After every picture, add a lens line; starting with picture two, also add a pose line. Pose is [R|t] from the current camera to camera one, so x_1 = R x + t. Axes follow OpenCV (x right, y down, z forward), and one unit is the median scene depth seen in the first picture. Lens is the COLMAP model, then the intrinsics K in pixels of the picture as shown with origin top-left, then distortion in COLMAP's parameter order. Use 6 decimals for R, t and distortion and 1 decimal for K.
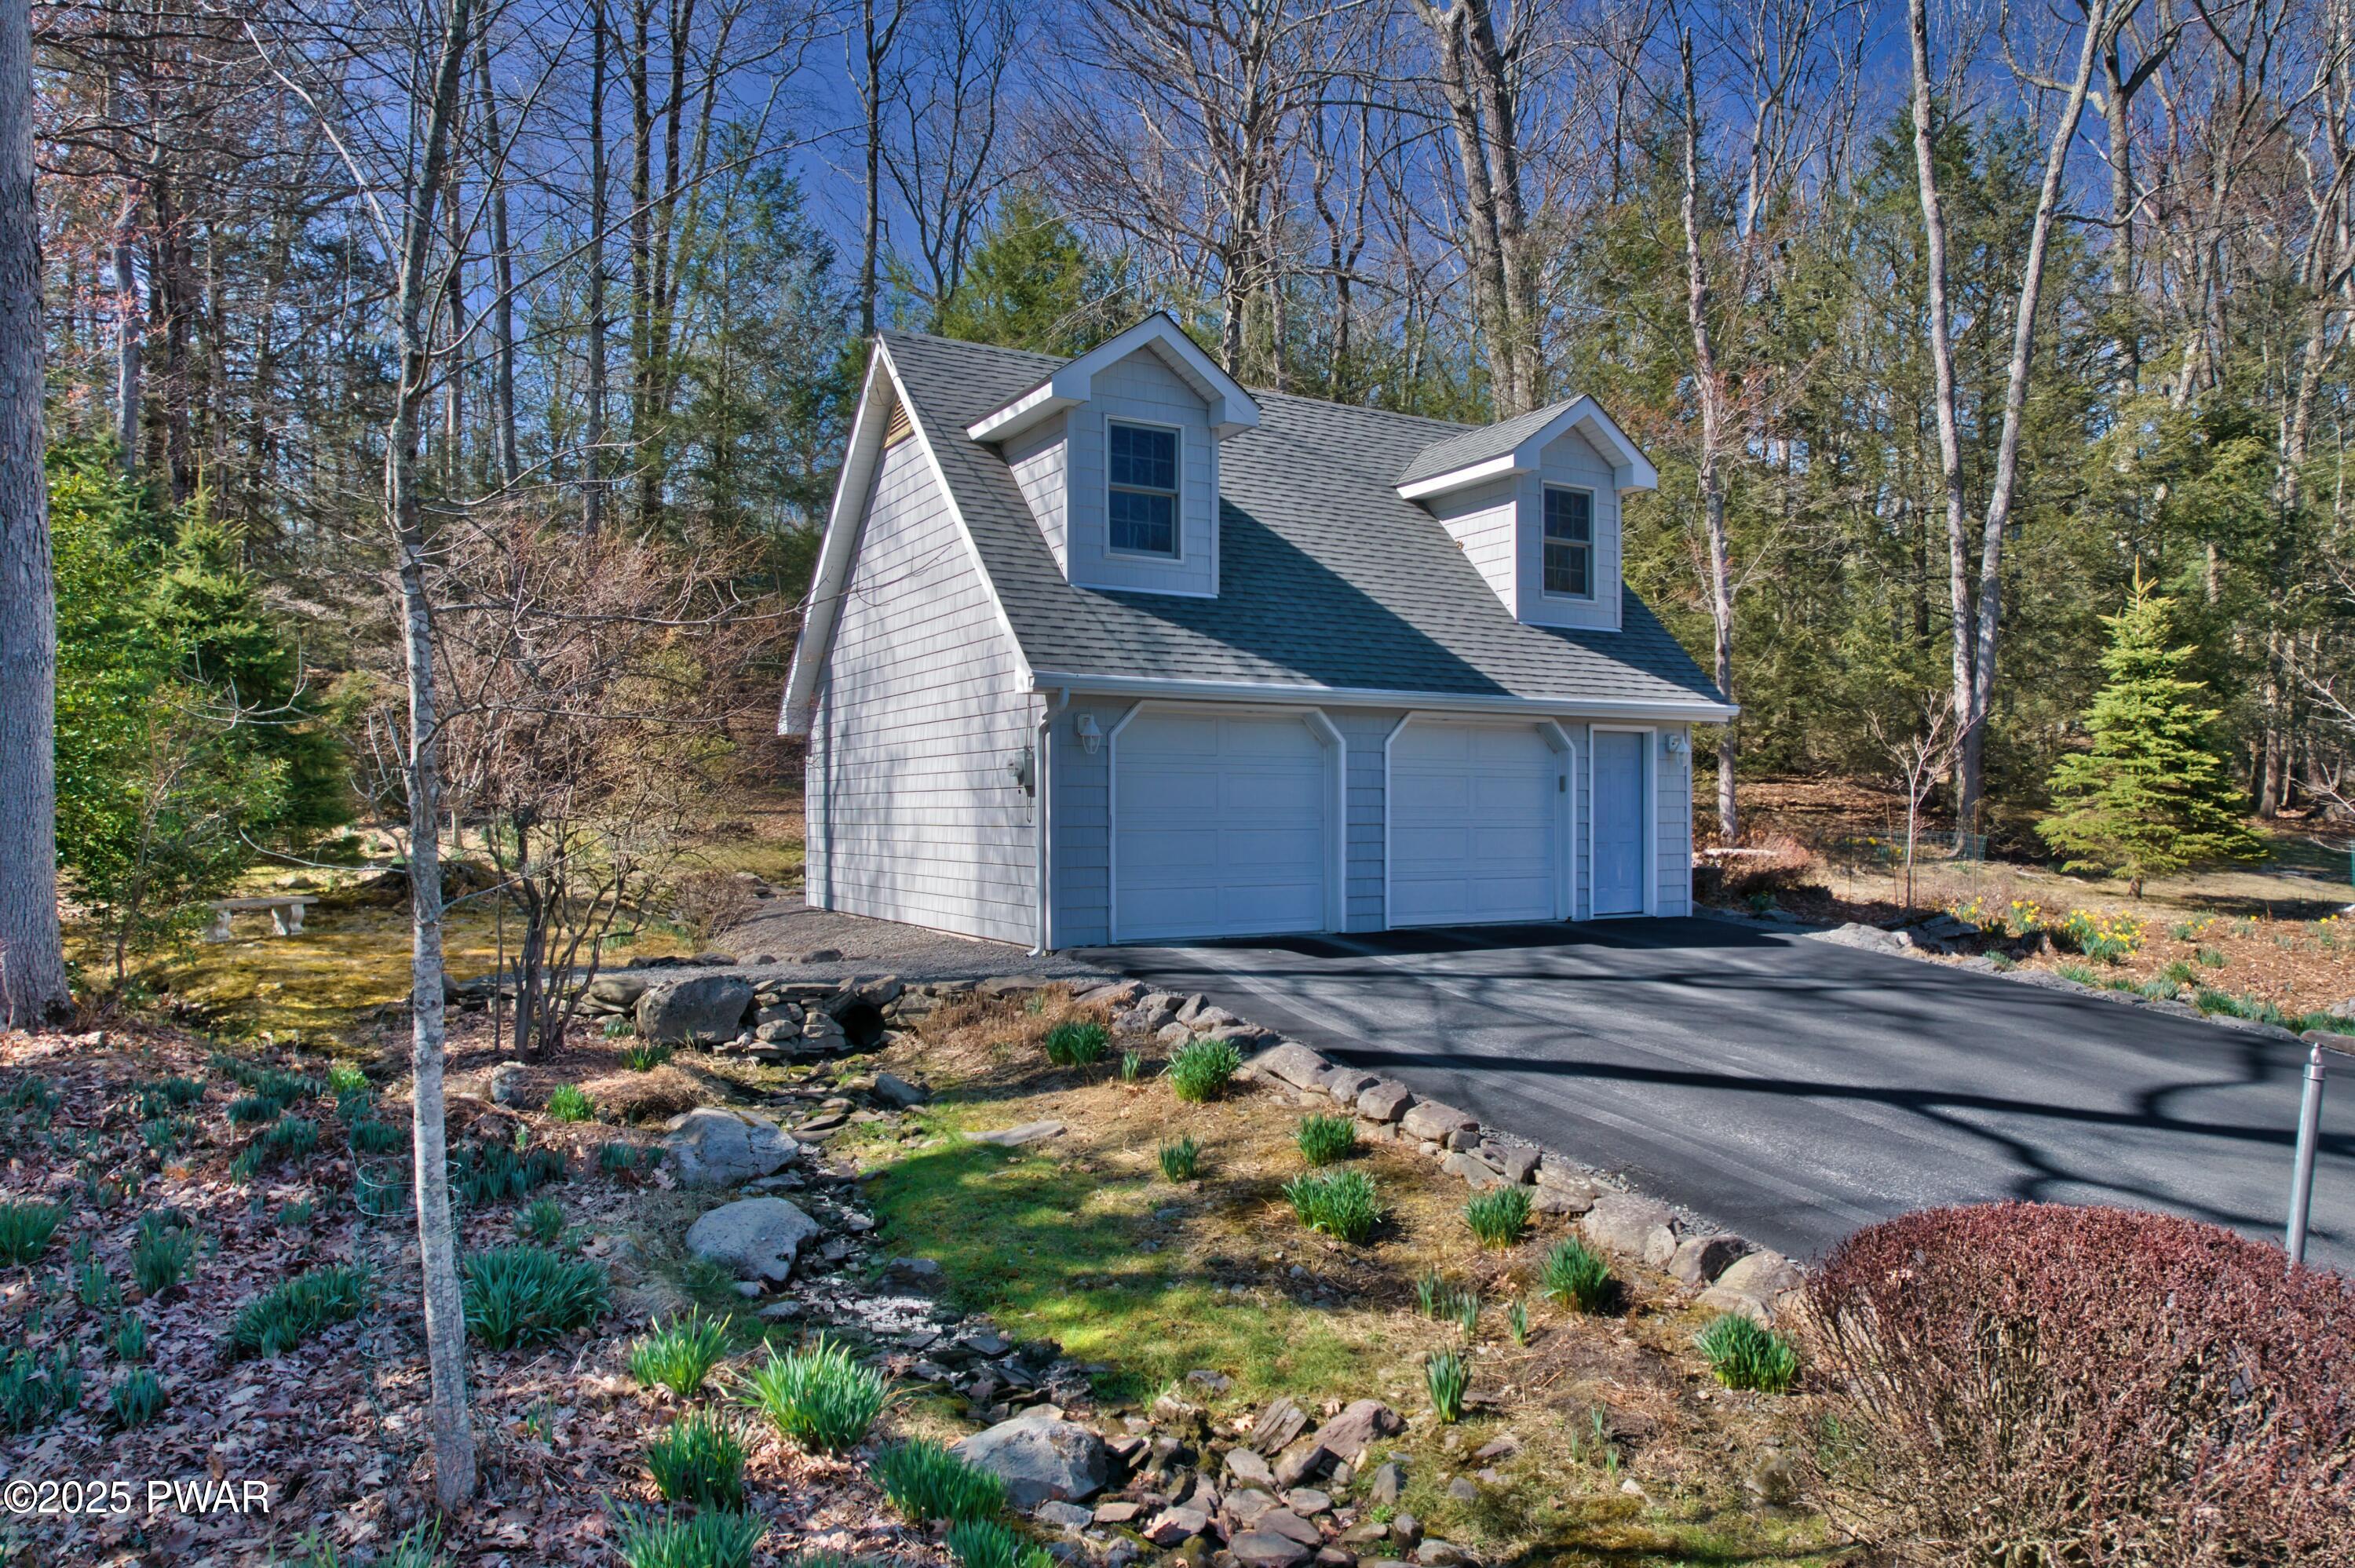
lens RADIAL K [[1527.3, 0, 1185.1], [0, 1527.3, 806.9], [0, 0, 1]] dist [-0.082032, 0.077770]
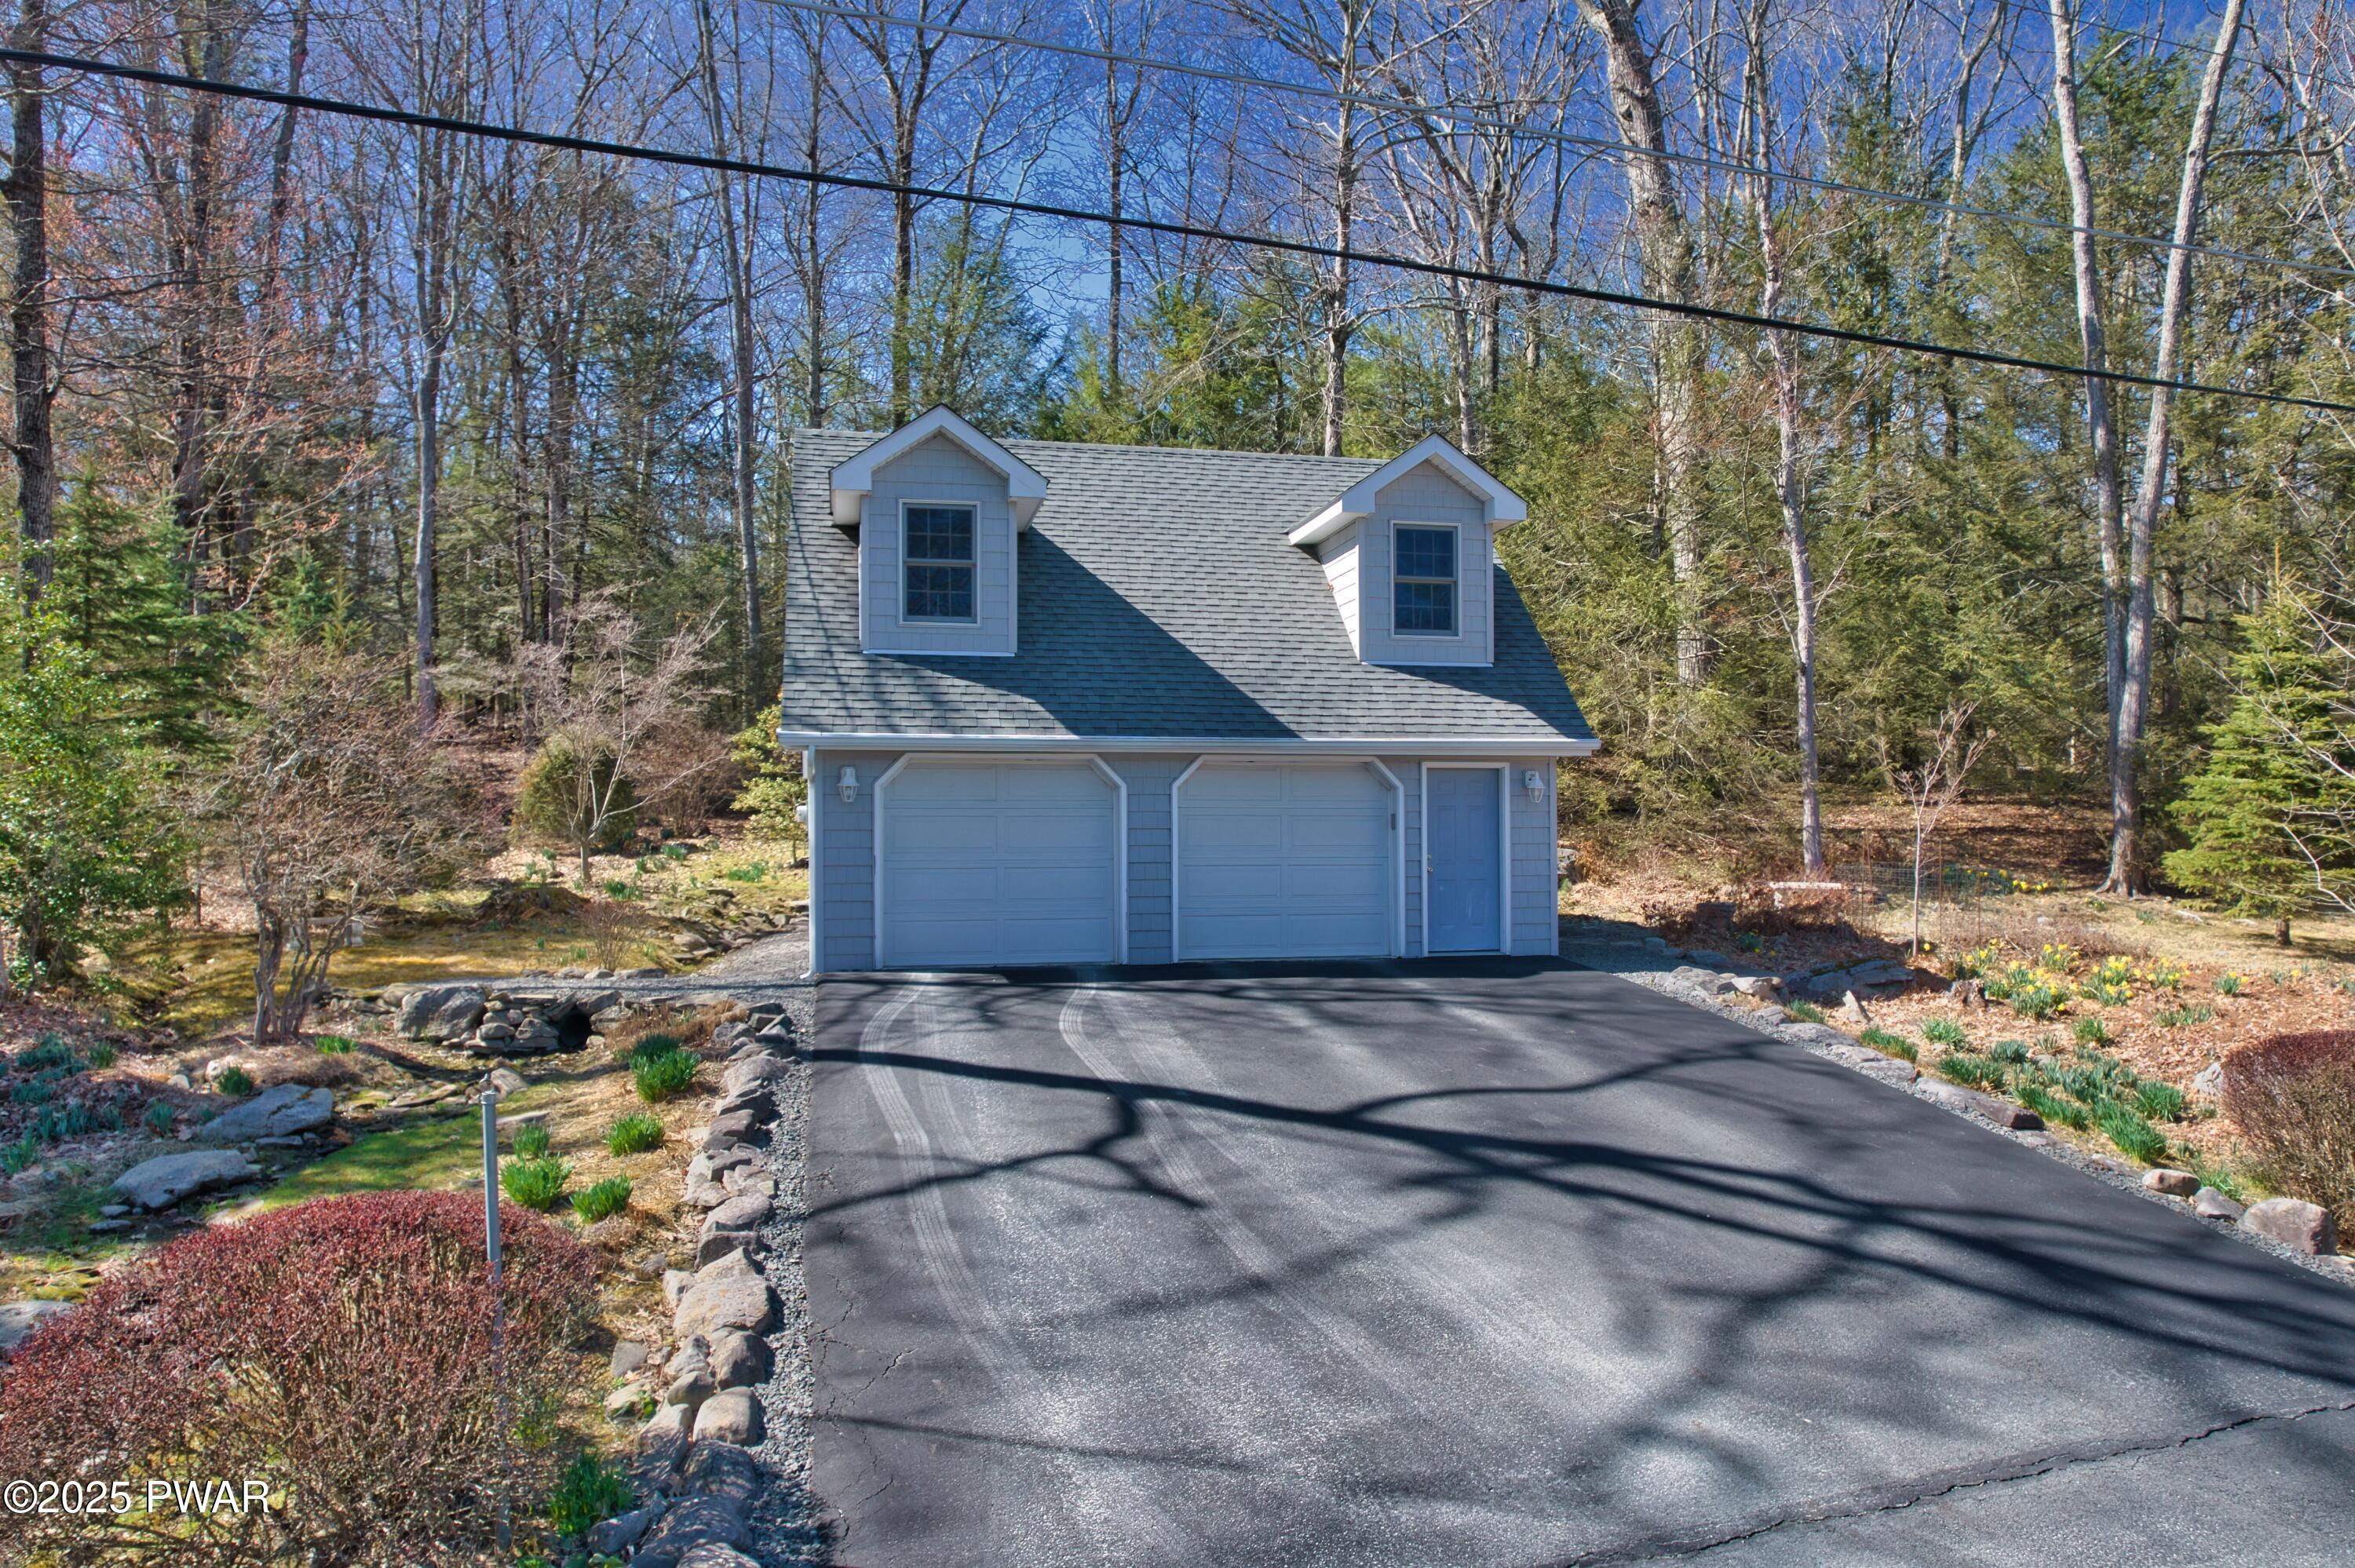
lens RADIAL K [[1527.3, 0, 1185.1], [0, 1527.3, 806.9], [0, 0, 1]] dist [-0.082032, 0.077770]
pose [[0.954508, -0.005667, -0.298131, 0.419679], [0.003133, 0.999955, -0.008976, -0.016214], [0.298169, 0.007634, 0.954483, -0.011368]]
